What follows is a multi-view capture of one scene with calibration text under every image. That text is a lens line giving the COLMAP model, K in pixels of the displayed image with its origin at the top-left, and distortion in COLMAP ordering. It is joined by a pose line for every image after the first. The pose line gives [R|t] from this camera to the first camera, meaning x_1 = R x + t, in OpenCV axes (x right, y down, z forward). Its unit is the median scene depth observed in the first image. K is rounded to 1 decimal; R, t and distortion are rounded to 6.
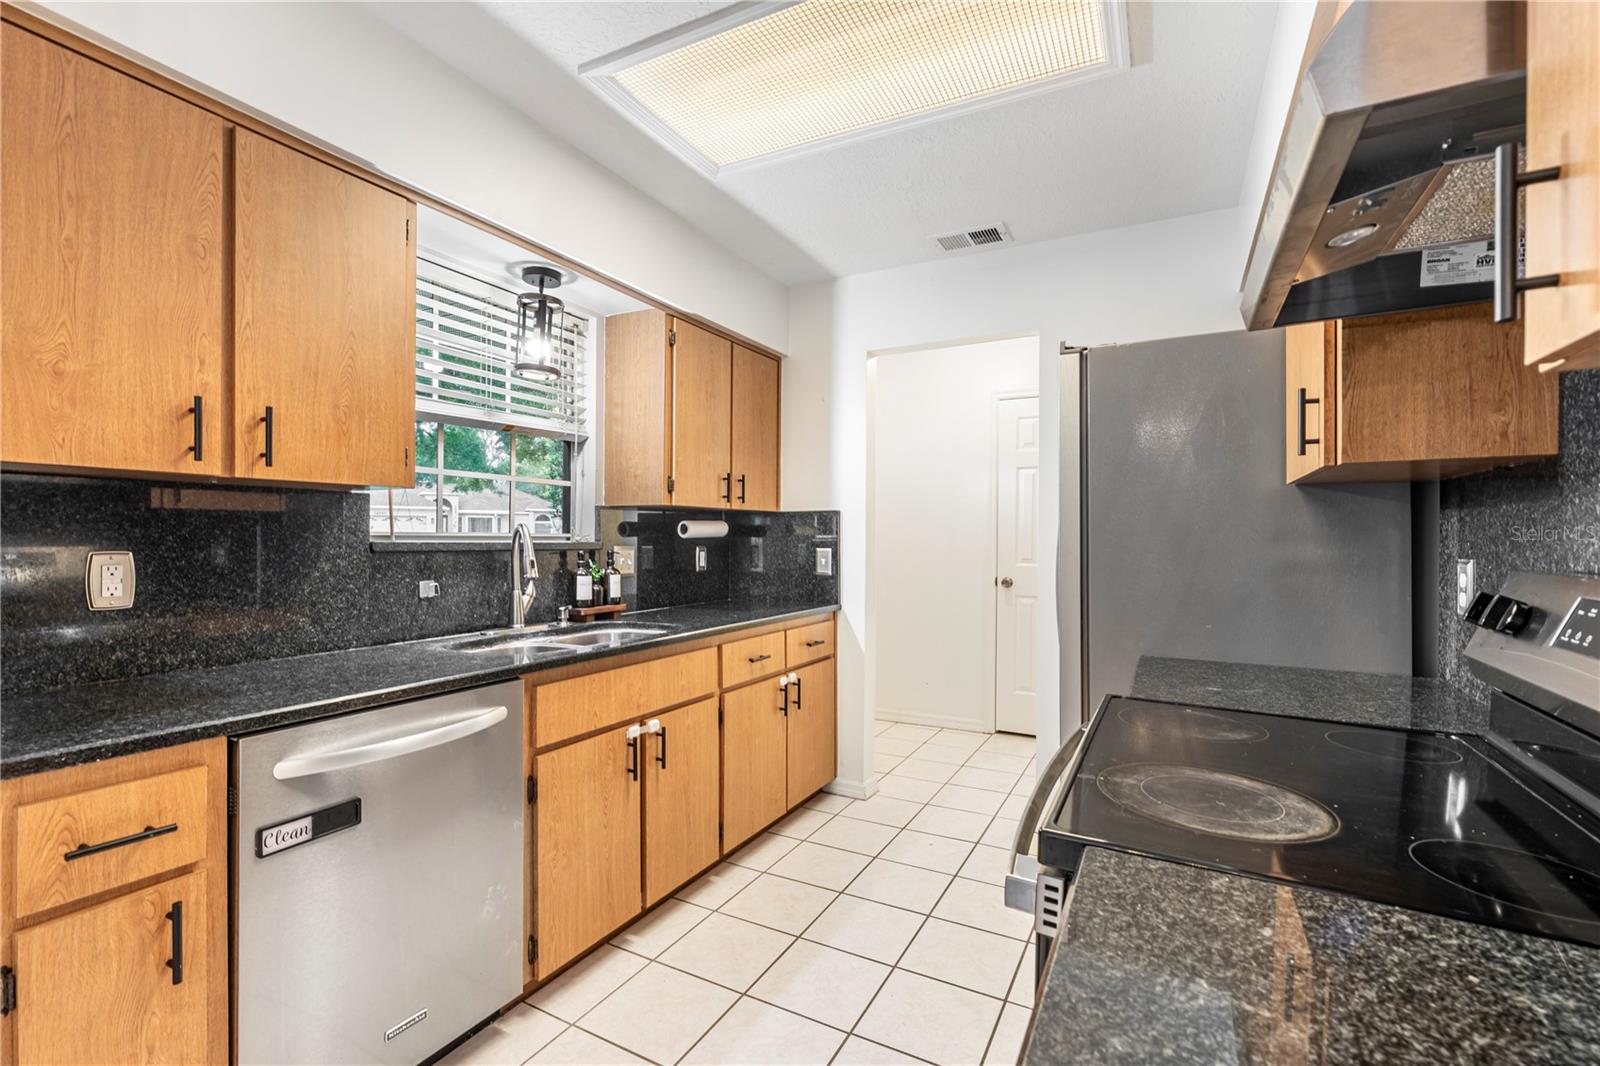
lens RADIAL K [[706.2, 0, 800.0], [0, 706.2, 533.0], [0, 0, 1]] dist [0.000680, -0.001001]
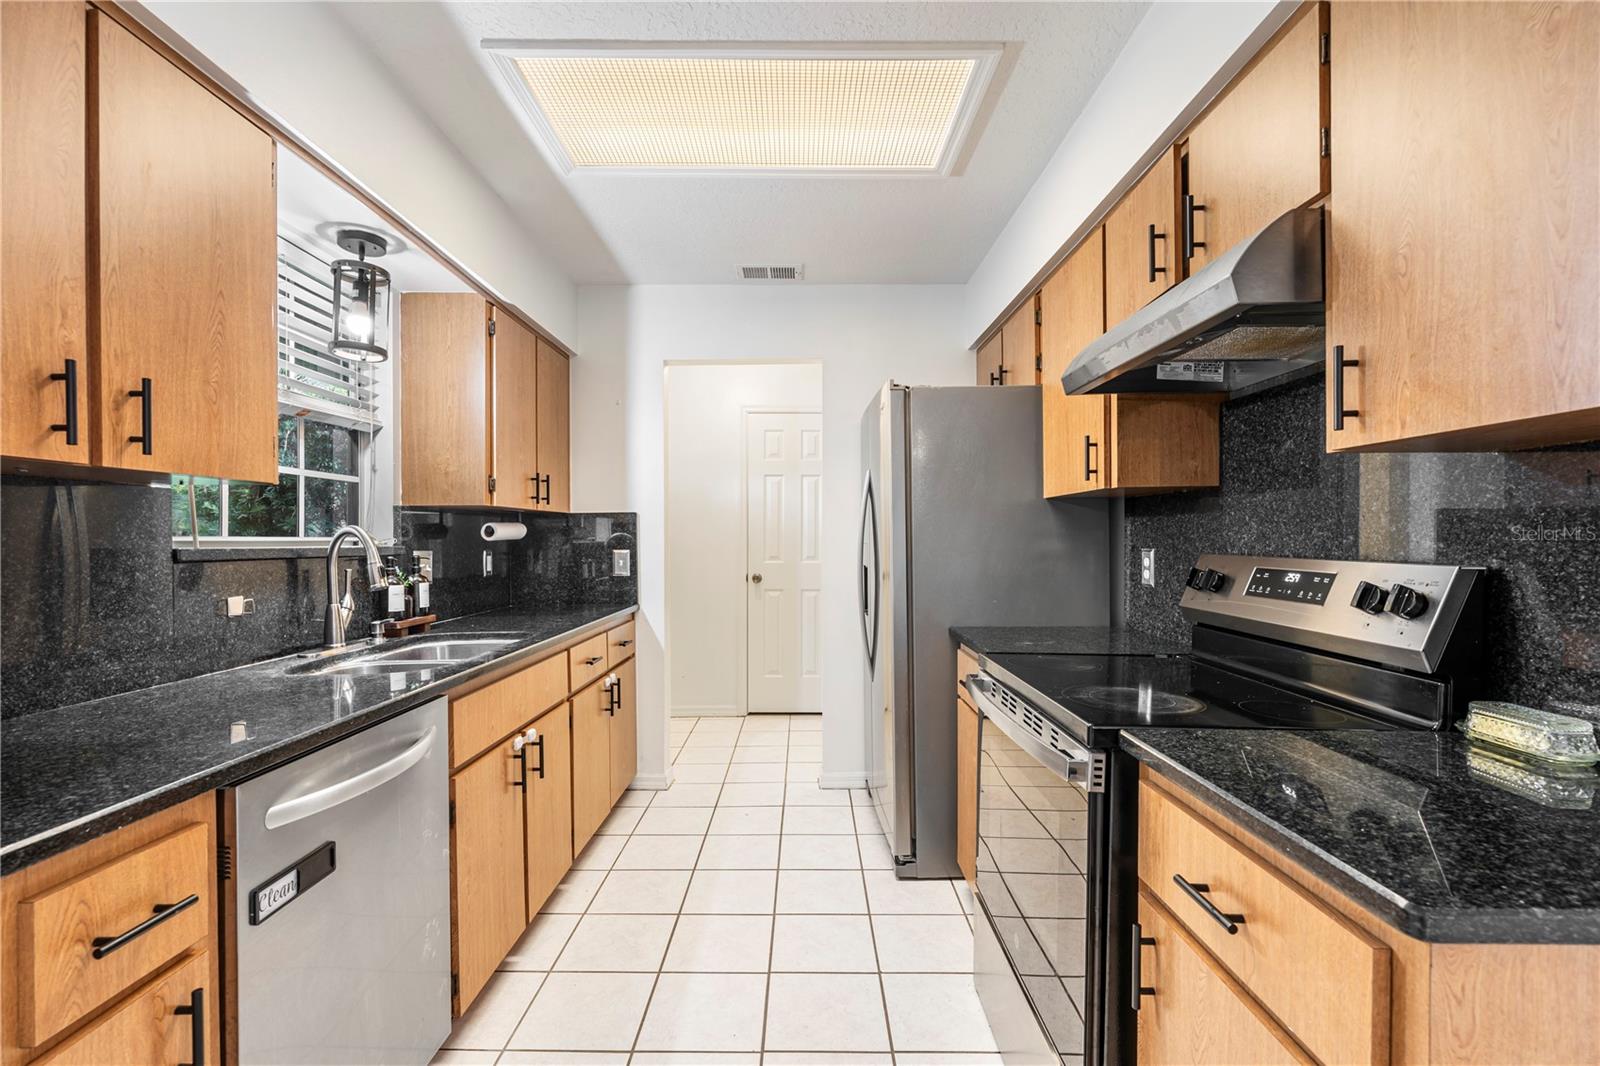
lens RADIAL K [[705.4, 0, 799.8], [0, 705.4, 537.1], [0, 0, 1]] dist [-0.000676, -0.000297]
pose [[0.885427, -0.007968, 0.464711, -0.319914], [0.005961, 0.999965, 0.005788, -0.001399], [-0.464741, -0.002355, 0.885444, -0.023851]]
